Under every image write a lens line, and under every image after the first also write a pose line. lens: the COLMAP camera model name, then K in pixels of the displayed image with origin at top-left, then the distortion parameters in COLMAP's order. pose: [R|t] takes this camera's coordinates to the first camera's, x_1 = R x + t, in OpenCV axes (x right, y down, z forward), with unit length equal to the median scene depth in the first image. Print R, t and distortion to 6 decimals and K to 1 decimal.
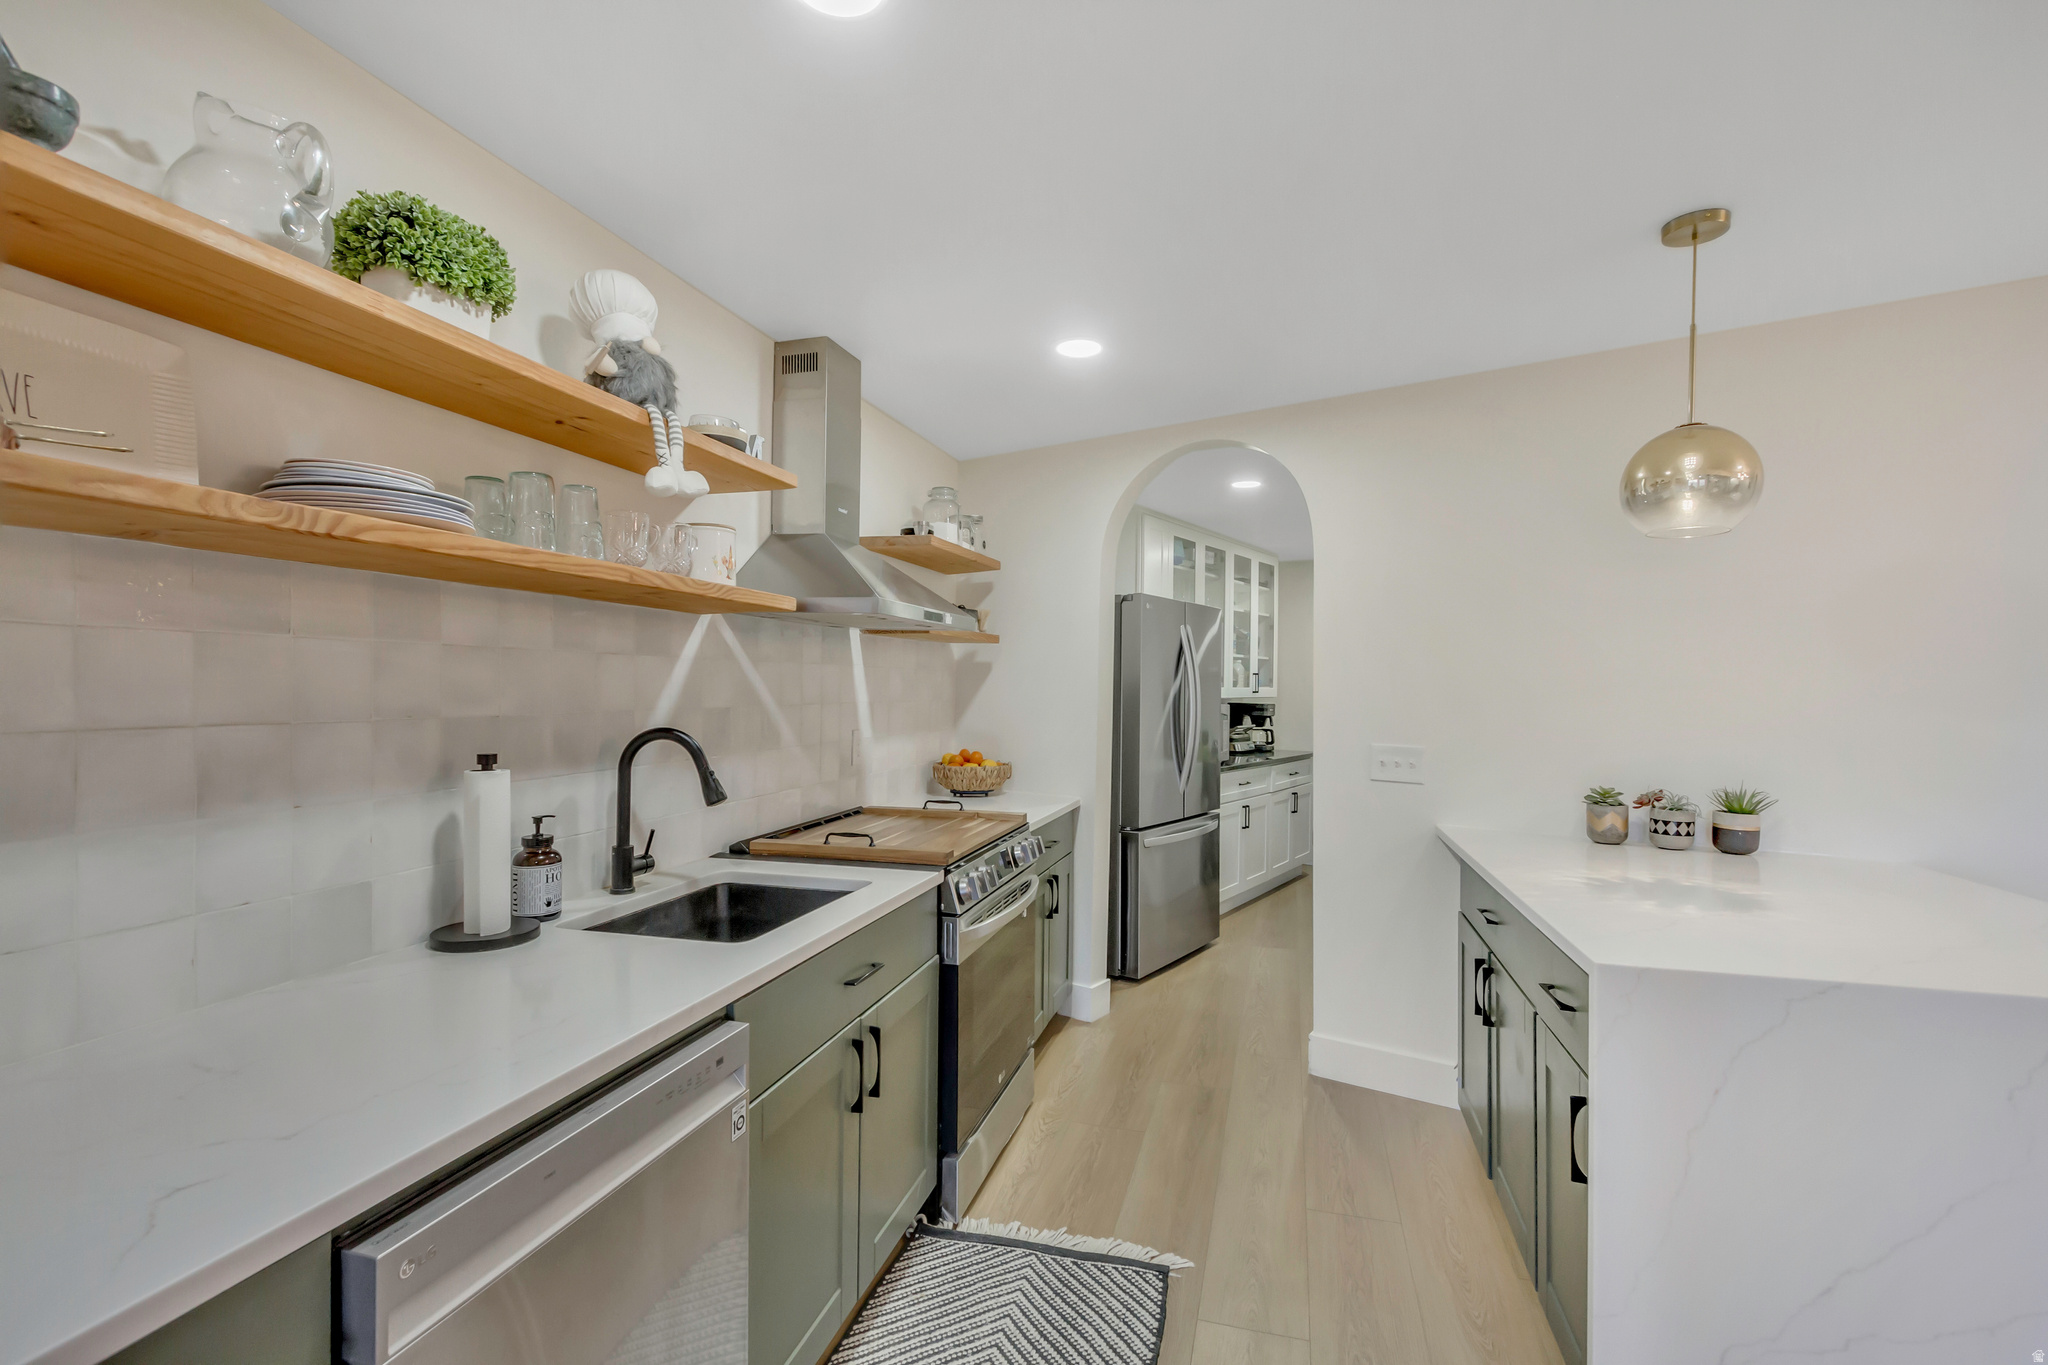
lens RADIAL K [[937.9, 0, 1016.9], [0, 937.9, 694.0], [0, 0, 1]] dist [0.014720, -0.006375]
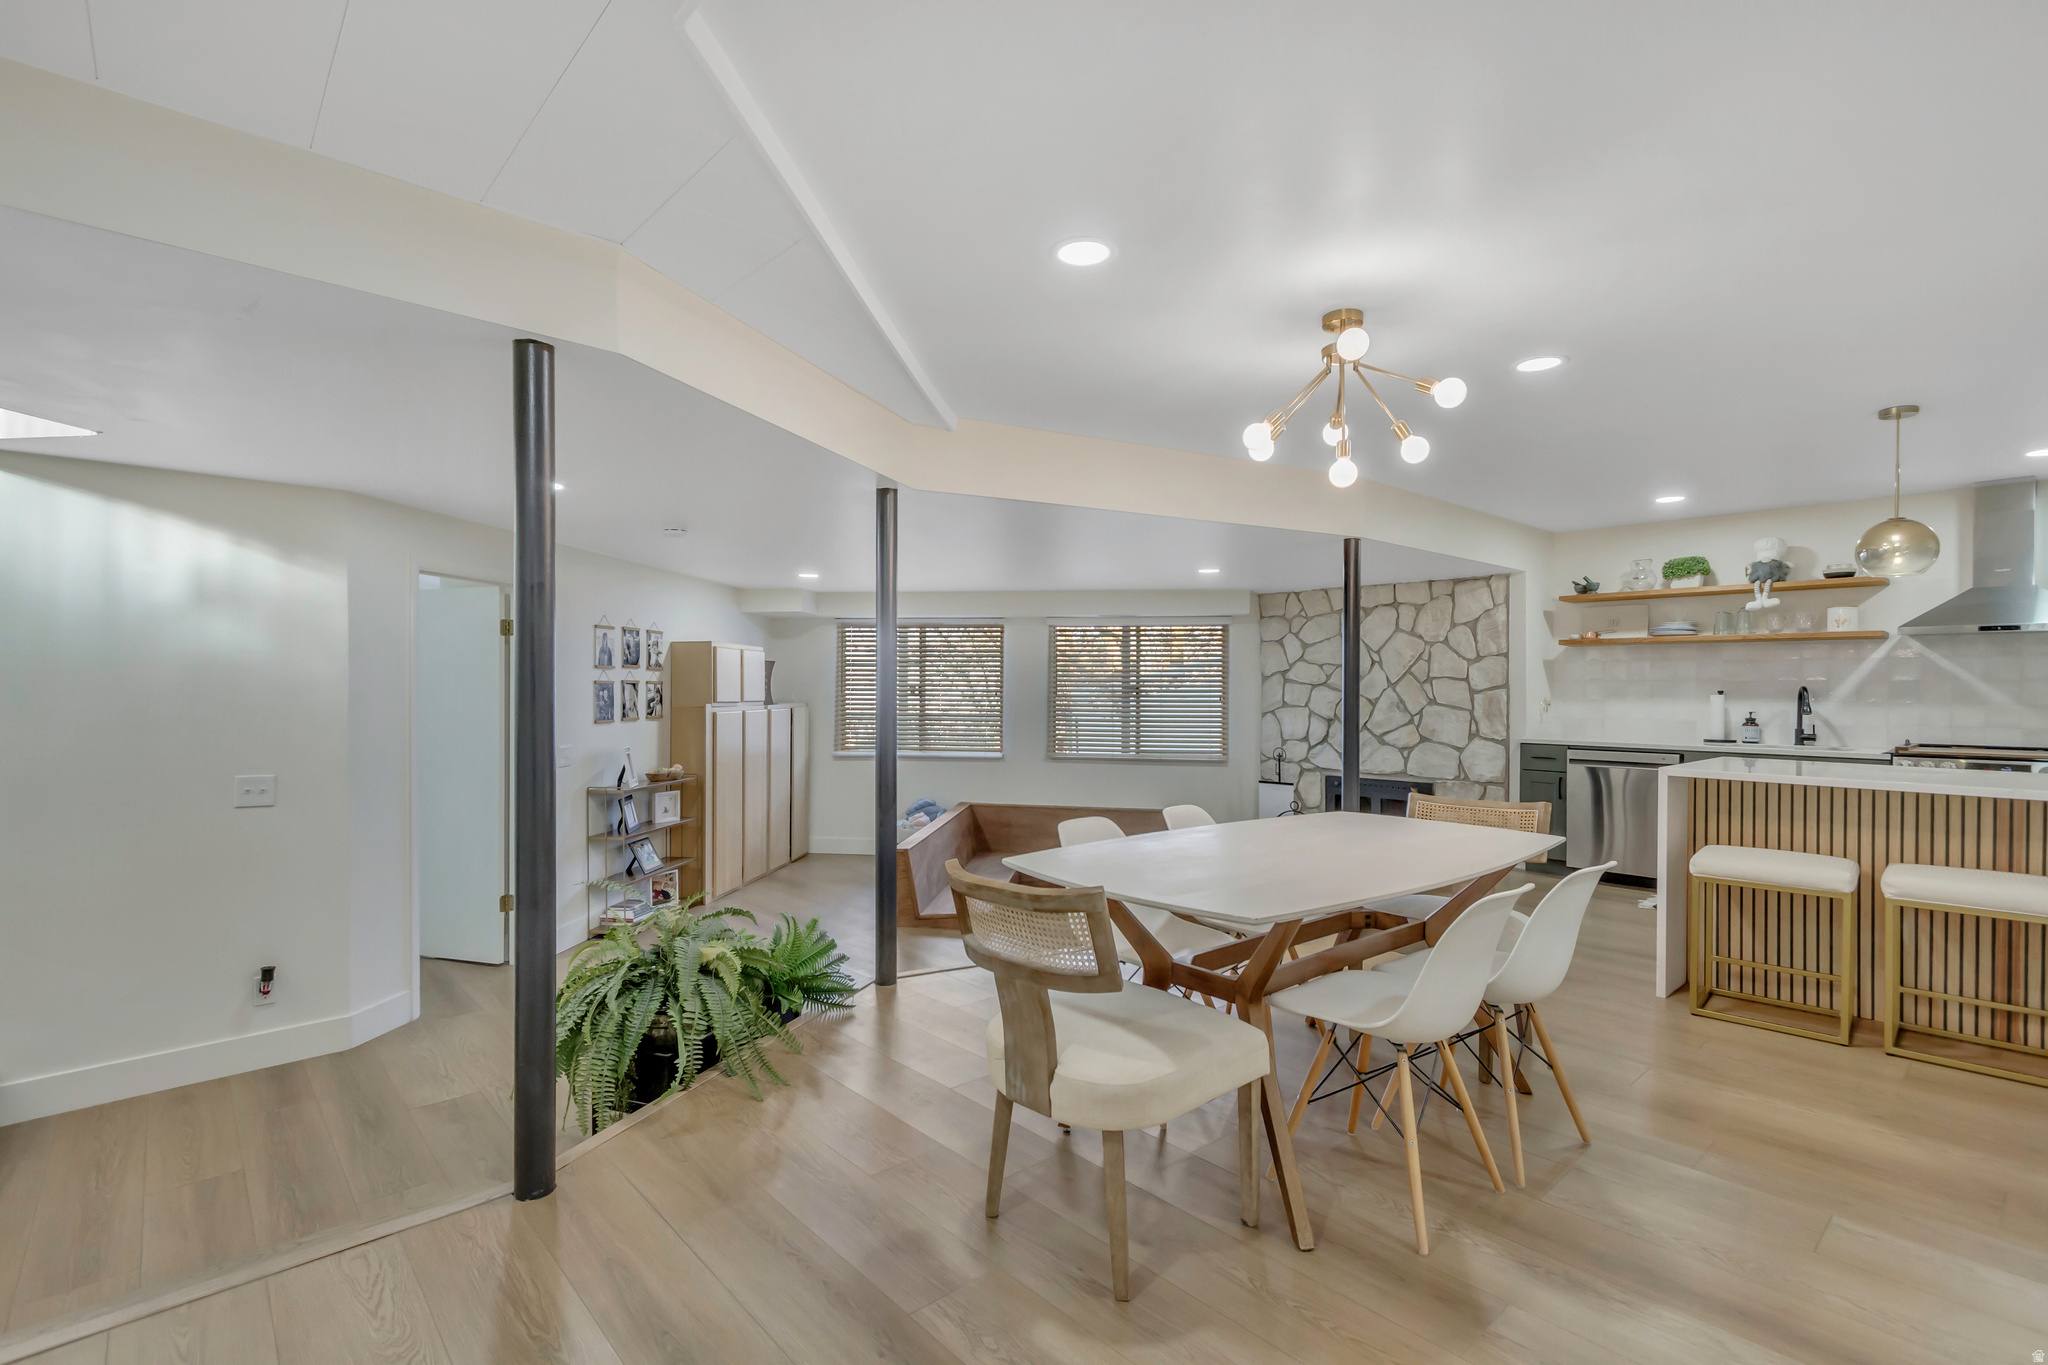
lens RADIAL K [[937.9, 0, 1012.0], [0, 937.9, 693.7], [0, 0, 1]] dist [0.014720, -0.006375]
pose [[-0.538352, -0.003585, -0.842712, 2.590732], [-0.016981, 0.999834, 0.006595, 0.063755], [0.842549, 0.017860, -0.538324, 0.433759]]
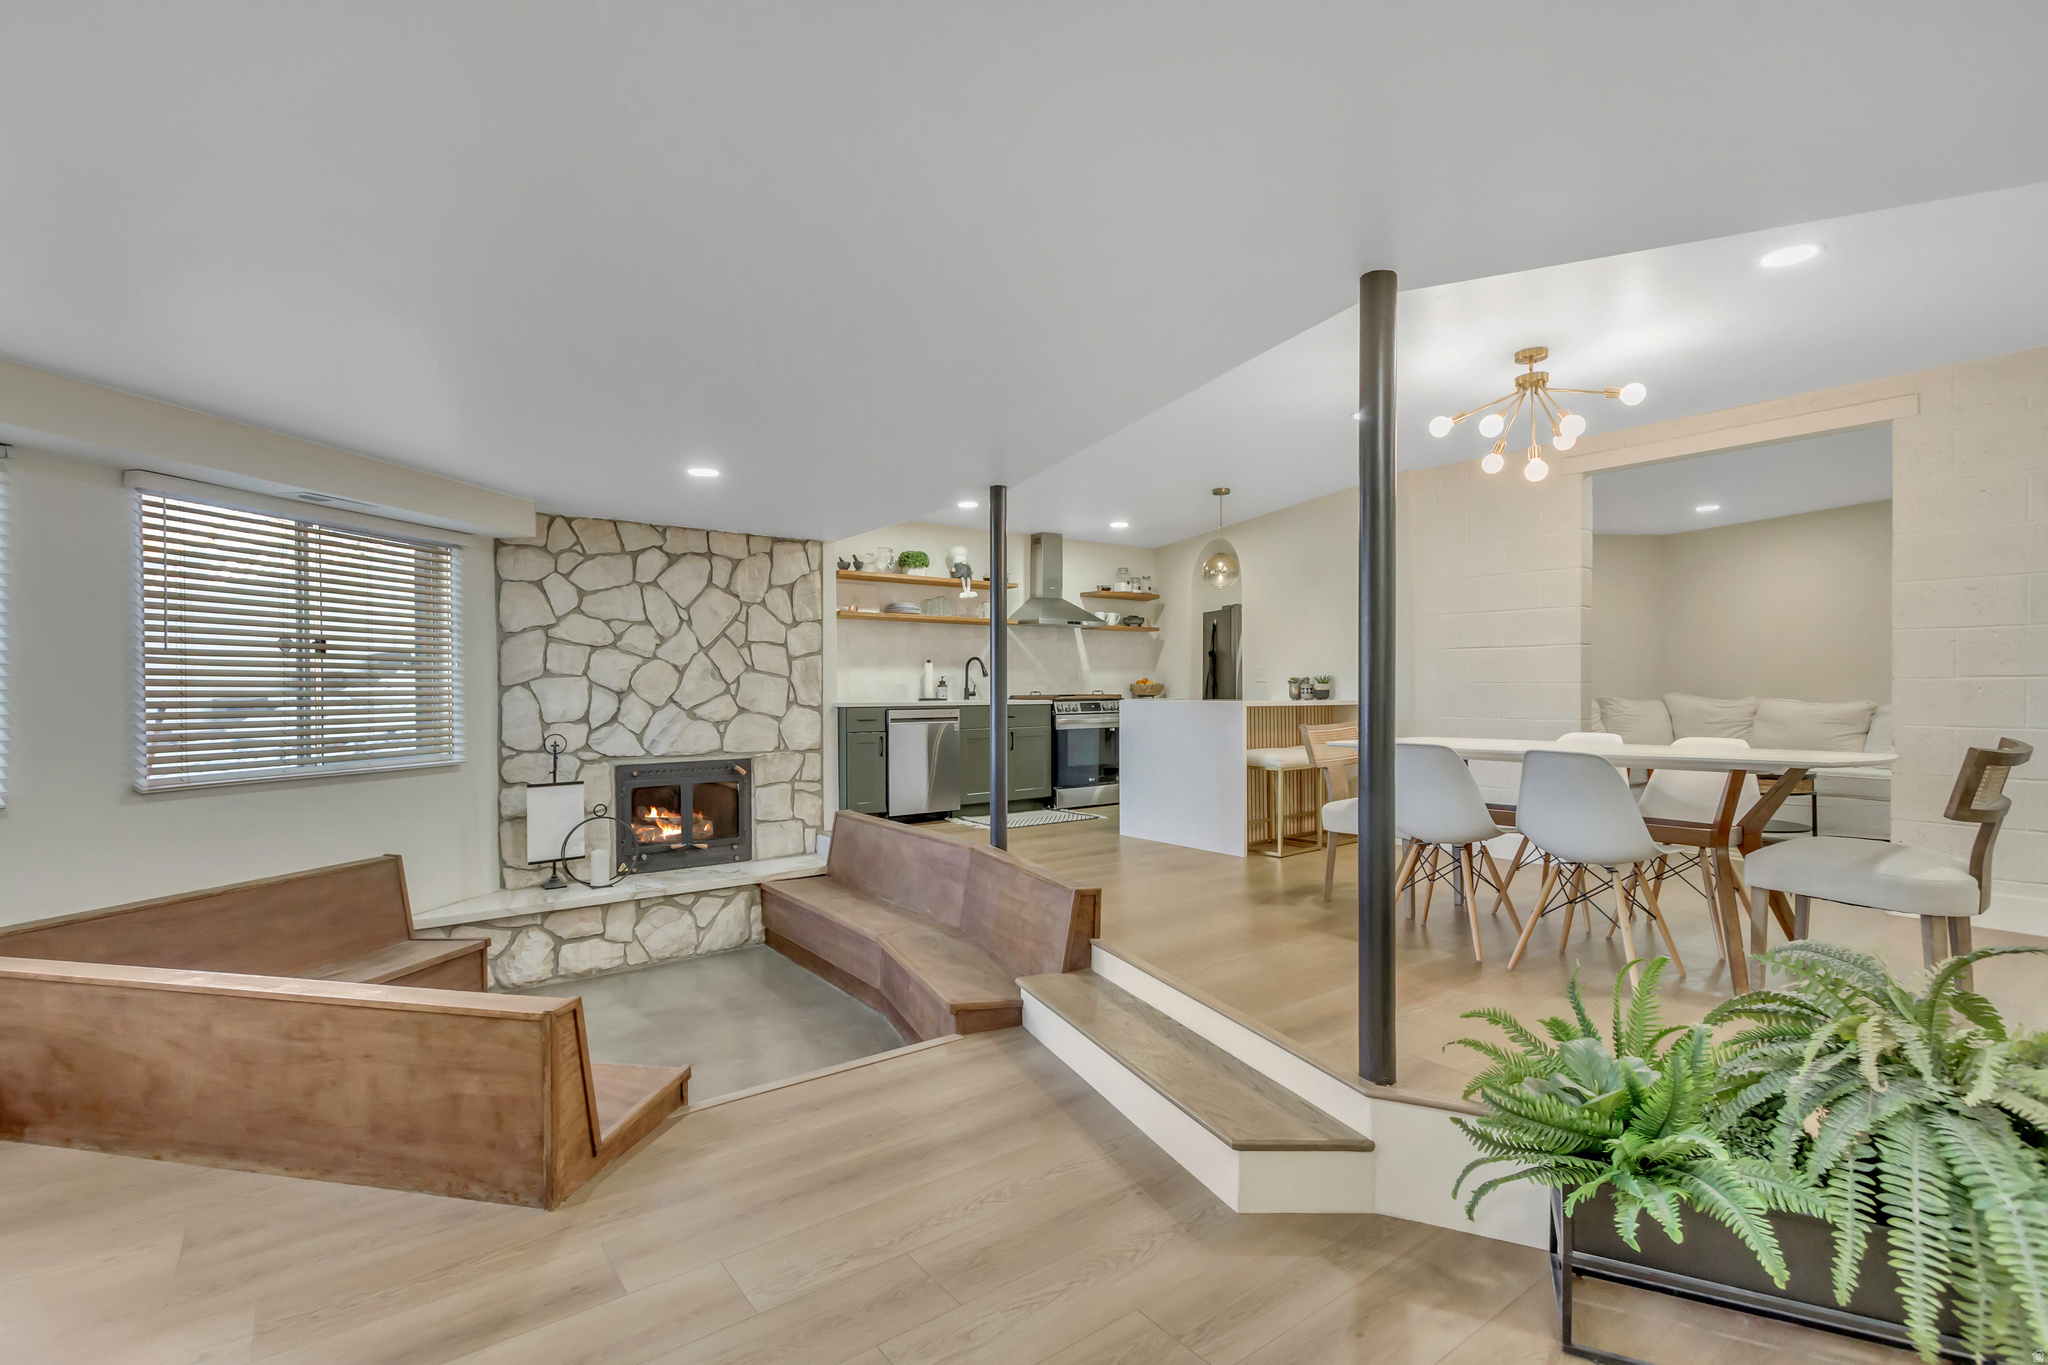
lens RADIAL K [[937.9, 0, 1014.1], [0, 937.9, 694.7], [0, 0, 1]] dist [0.014720, -0.006375]
pose [[0.791588, -0.004008, -0.611042, 1.689402], [0.002555, 0.999991, -0.003248, 0.164482], [0.611050, 0.001010, 0.791592, -1.562889]]
